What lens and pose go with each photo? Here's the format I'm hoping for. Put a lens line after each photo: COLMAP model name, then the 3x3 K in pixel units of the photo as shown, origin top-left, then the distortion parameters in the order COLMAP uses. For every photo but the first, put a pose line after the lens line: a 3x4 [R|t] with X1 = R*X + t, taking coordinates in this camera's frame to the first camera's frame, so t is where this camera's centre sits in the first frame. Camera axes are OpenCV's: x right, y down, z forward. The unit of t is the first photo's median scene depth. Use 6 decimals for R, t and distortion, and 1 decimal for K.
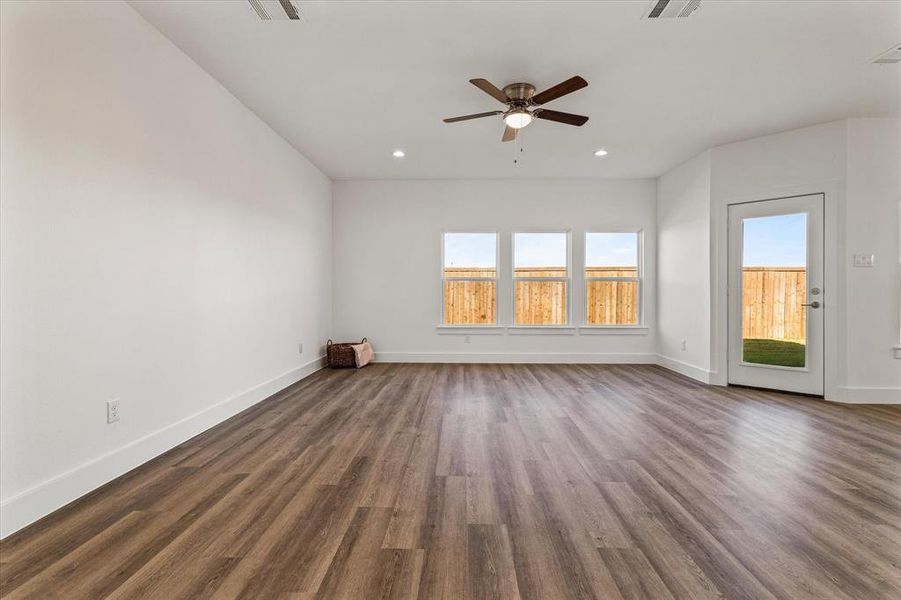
lens RADIAL K [[434.3, 0, 409.9], [0, 434.3, 290.8], [0, 0, 1]] dist [0.003191, 0.001712]
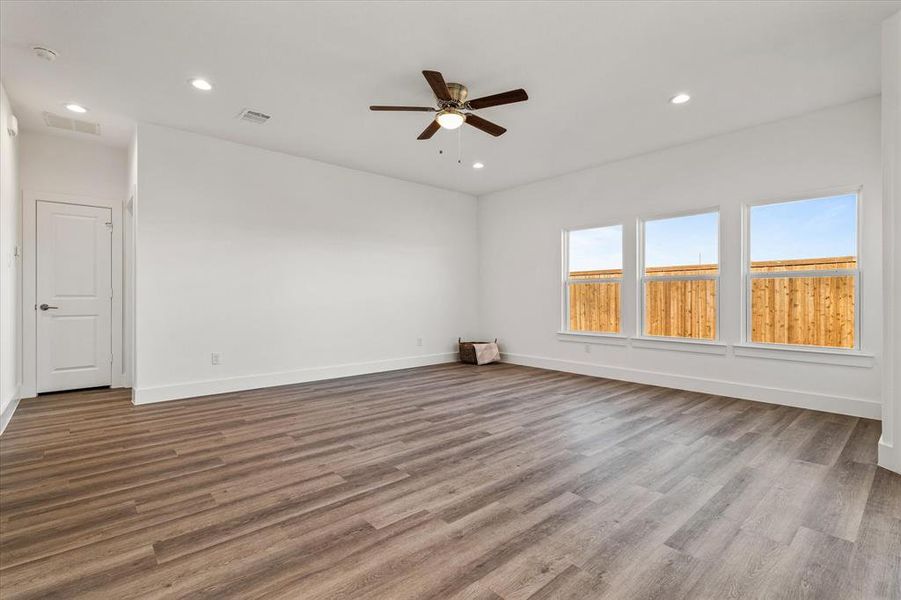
lens RADIAL K [[415.5, 0, 450.5], [0, 415.5, 300.0], [0, 0, 1]] dist [0.001856, 0.000794]
pose [[0.684047, 0.003123, -0.729431, 0.607369], [0.004954, 0.999948, 0.008927, 0.002858], [0.729421, -0.009720, 0.683996, 0.227579]]
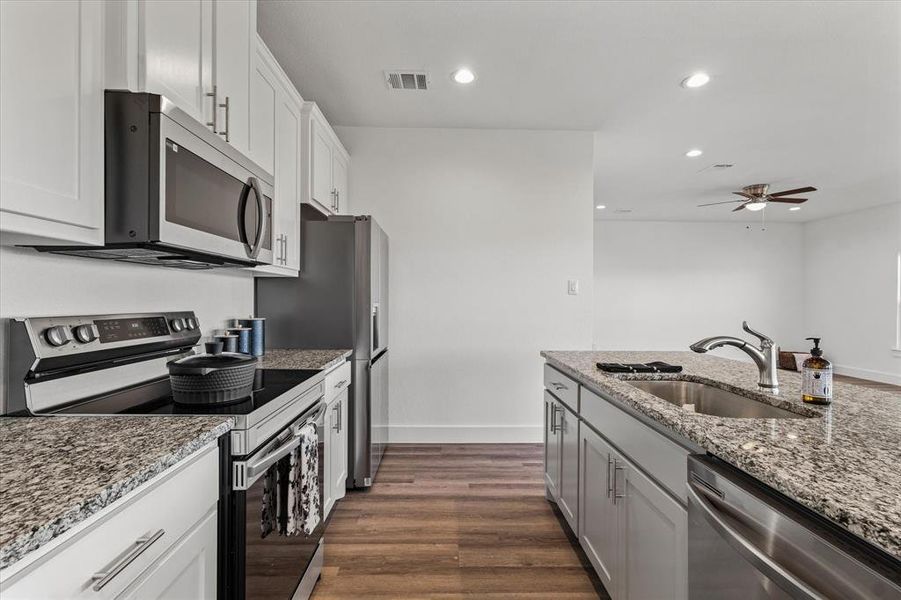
lens RADIAL K [[415.5, 0, 450.5], [0, 415.5, 300.0], [0, 0, 1]] dist [0.001856, 0.000794]
pose [[0.050403, -0.008226, -0.998695, 1.090945], [0.003203, 0.999962, -0.008075, -0.031186], [0.998724, -0.002792, 0.050428, -0.112019]]
